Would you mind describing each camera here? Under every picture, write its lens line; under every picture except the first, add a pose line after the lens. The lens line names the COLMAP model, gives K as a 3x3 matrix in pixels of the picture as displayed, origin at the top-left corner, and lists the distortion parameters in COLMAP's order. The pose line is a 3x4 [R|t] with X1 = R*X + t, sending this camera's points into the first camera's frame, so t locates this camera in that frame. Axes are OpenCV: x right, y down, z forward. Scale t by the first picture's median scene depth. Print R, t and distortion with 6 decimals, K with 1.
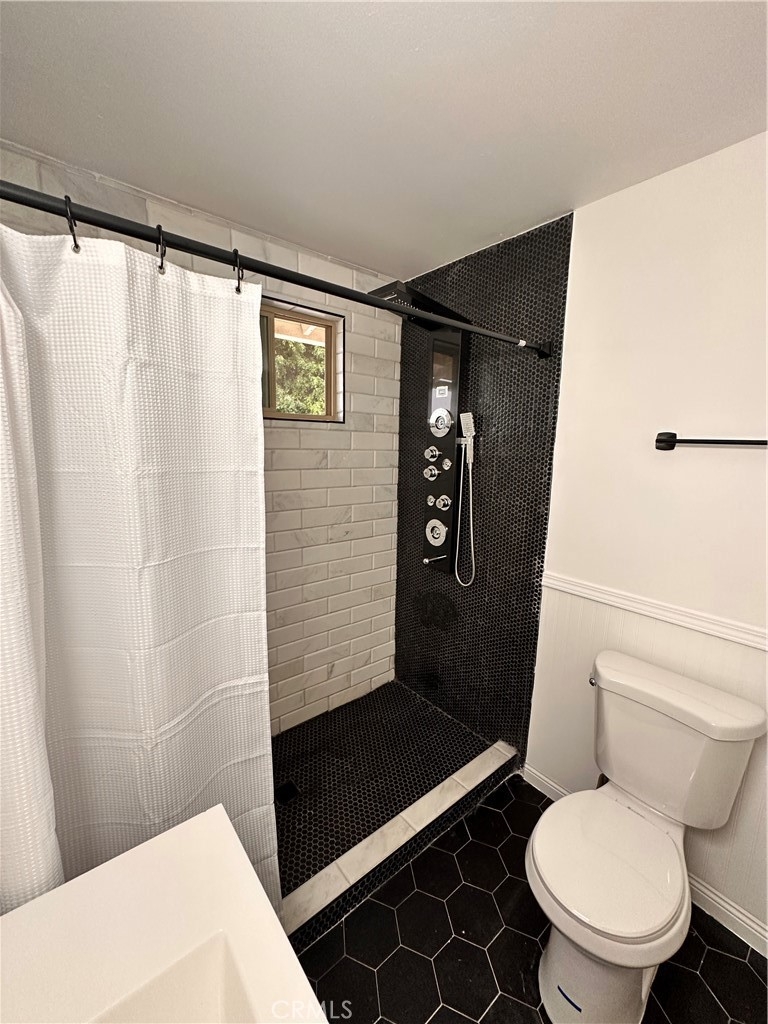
lens RADIAL K [[410.0, 0, 381.9], [0, 410.0, 512.9], [0, 0, 1]] dist [-0.003728, 0.000553]
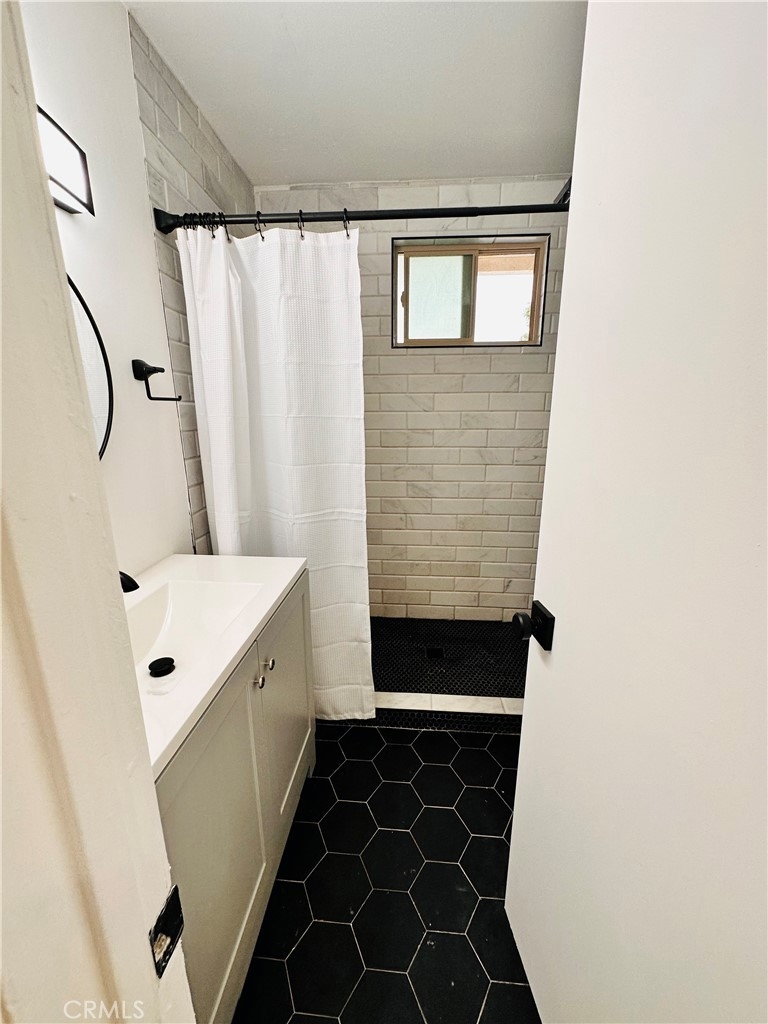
lens RADIAL K [[410.0, 0, 384.8], [0, 410.0, 511.5], [0, 0, 1]] dist [-0.003728, 0.000553]
pose [[0.727922, 0.148259, -0.669440, 0.908377], [-0.098244, 0.988821, 0.112165, 0.274819], [0.678586, -0.015879, 0.734350, -0.031912]]
